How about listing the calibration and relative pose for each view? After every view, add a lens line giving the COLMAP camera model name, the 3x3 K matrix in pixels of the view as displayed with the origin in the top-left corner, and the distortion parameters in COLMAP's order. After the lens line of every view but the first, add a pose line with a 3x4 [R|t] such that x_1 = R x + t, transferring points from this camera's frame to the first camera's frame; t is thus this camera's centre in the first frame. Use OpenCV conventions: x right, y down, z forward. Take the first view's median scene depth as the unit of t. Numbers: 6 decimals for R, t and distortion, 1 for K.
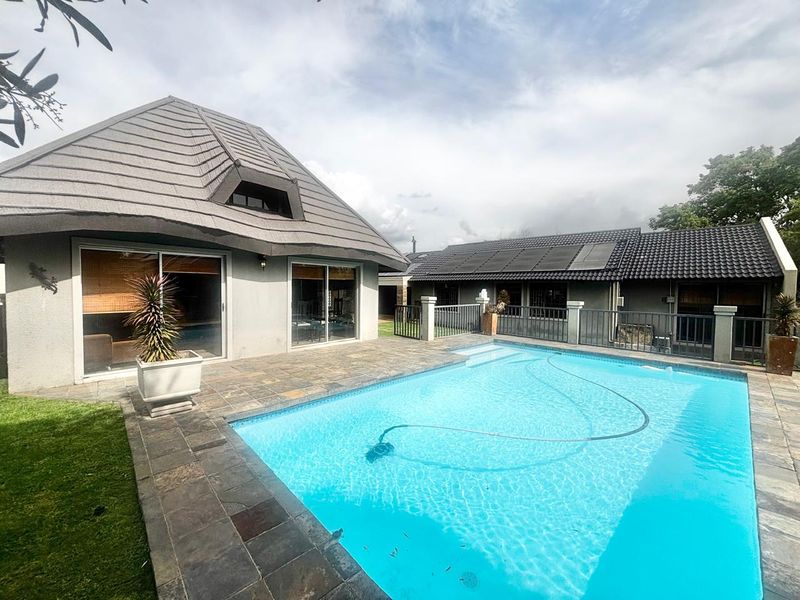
lens RADIAL K [[320.1, 0, 400.8], [0, 320.1, 299.7], [0, 0, 1]] dist [-0.001182, -0.000097]
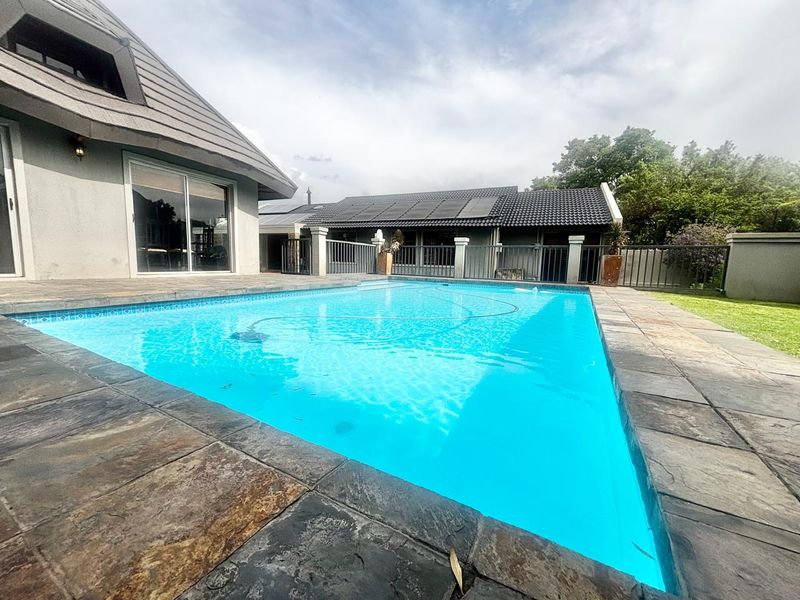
lens RADIAL K [[320.1, 0, 400.8], [0, 320.1, 299.7], [0, 0, 1]] dist [-0.001182, -0.000097]
pose [[0.954426, -0.018944, 0.297846, 0.035268], [-0.007514, 0.996142, 0.087438, 0.116384], [-0.298353, -0.085691, 0.950601, 0.042488]]
